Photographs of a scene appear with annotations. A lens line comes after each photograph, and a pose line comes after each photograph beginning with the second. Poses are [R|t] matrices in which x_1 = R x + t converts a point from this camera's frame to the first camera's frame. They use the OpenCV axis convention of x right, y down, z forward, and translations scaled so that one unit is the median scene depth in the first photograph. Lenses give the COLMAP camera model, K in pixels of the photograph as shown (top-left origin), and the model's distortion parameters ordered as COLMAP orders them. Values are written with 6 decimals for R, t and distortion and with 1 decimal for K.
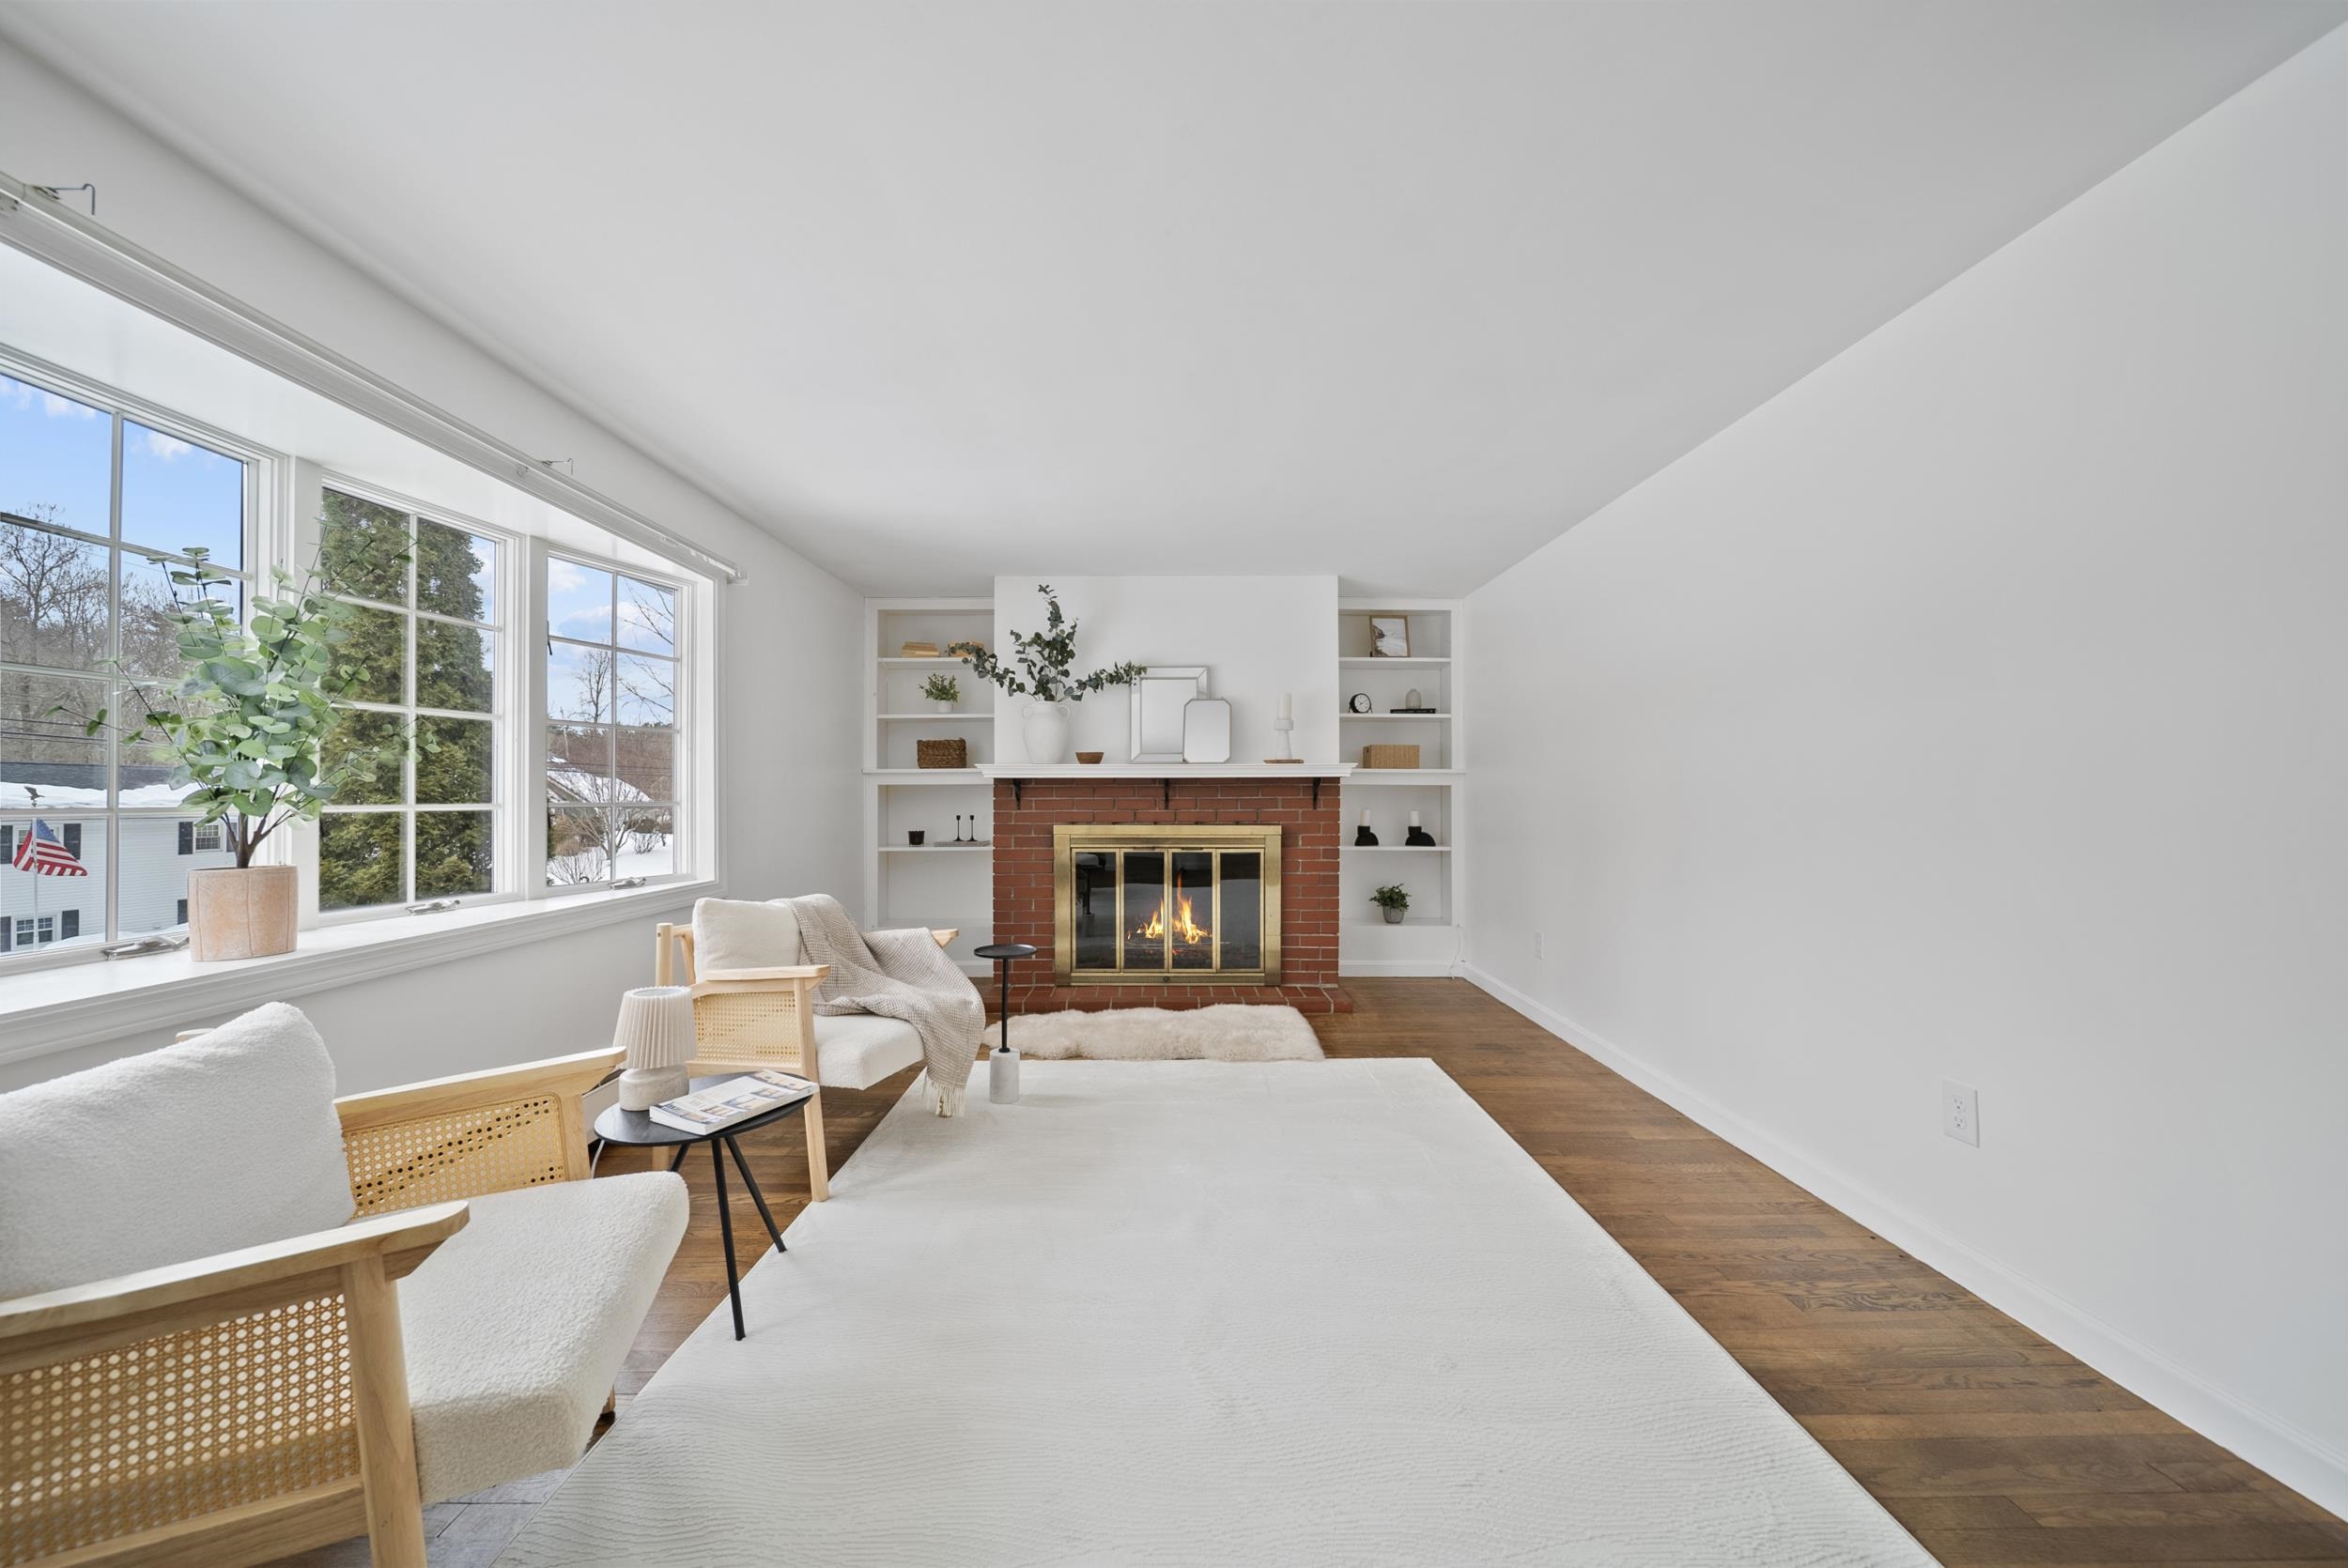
lens RADIAL K [[827.2, 0, 1174.8], [0, 827.2, 791.2], [0, 0, 1]] dist [-0.000404, -0.000271]
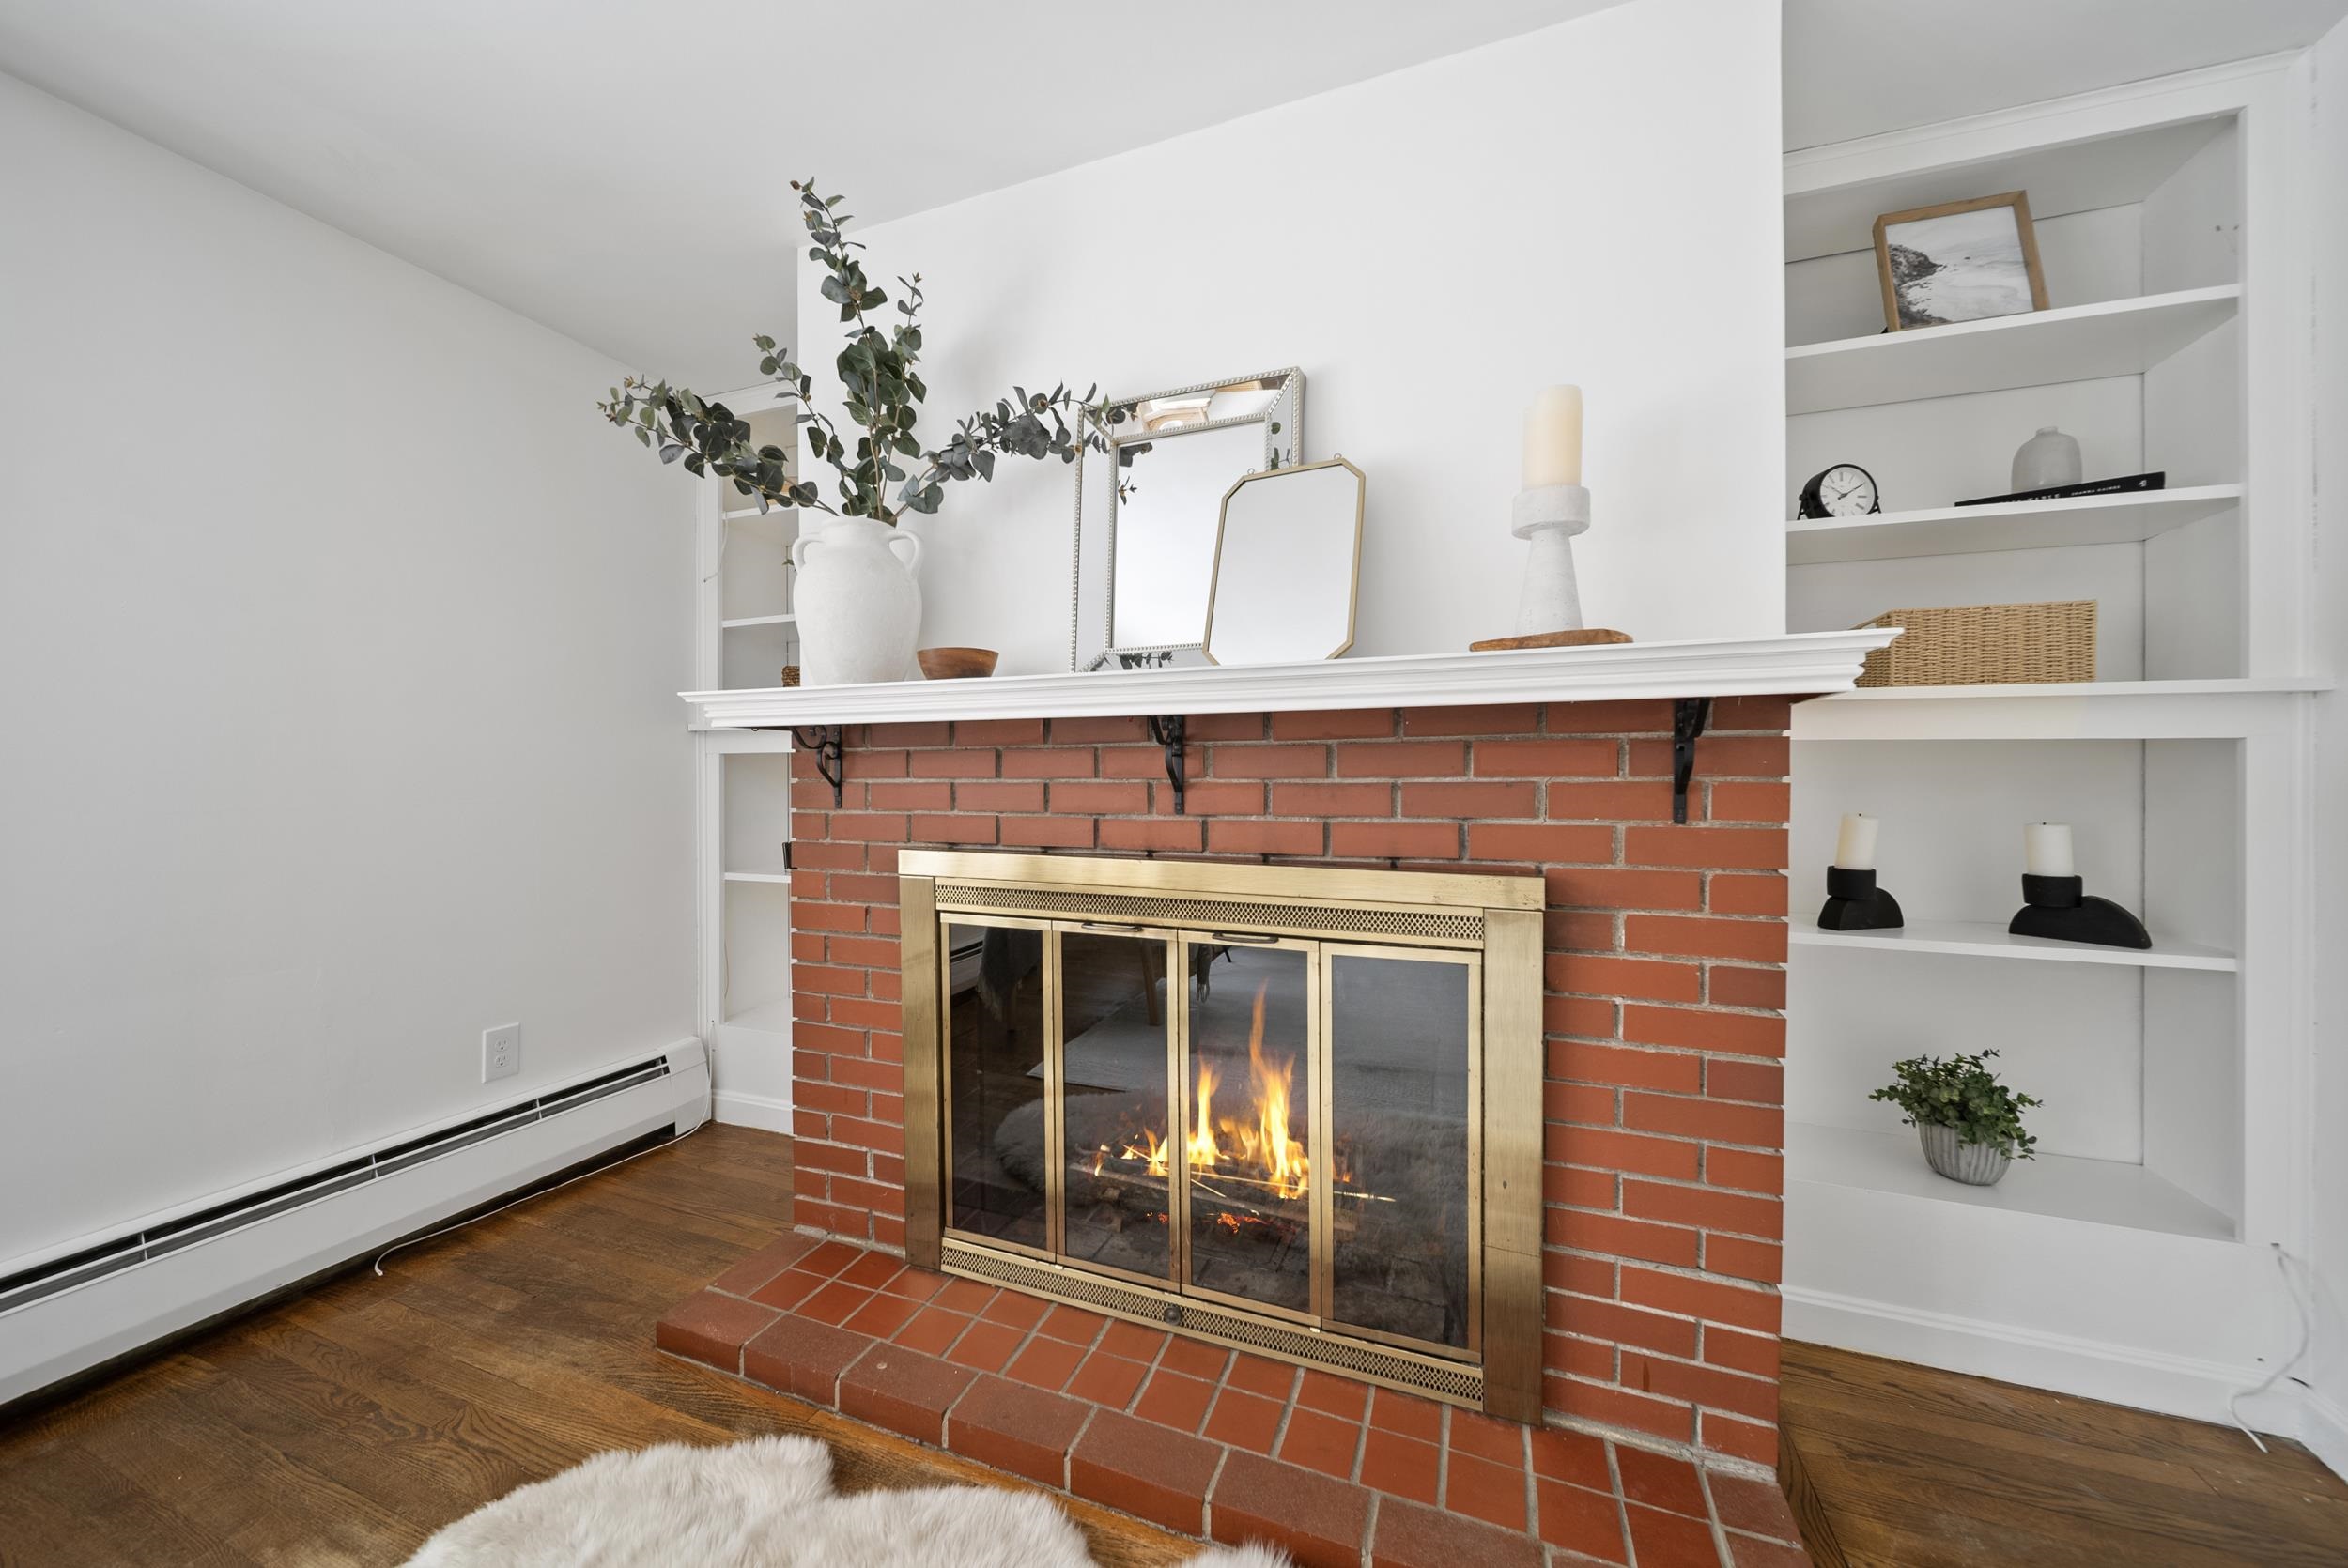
lens RADIAL K [[834.6, 0, 1172.4], [0, 834.6, 772.9], [0, 0, 1]] dist [-0.001327, -0.000283]
pose [[0.930297, 0.000187, -0.366806, 0.114771], [-0.000961, 0.999998, -0.001927, 0.006066], [0.366805, 0.002145, 0.930295, 0.684721]]
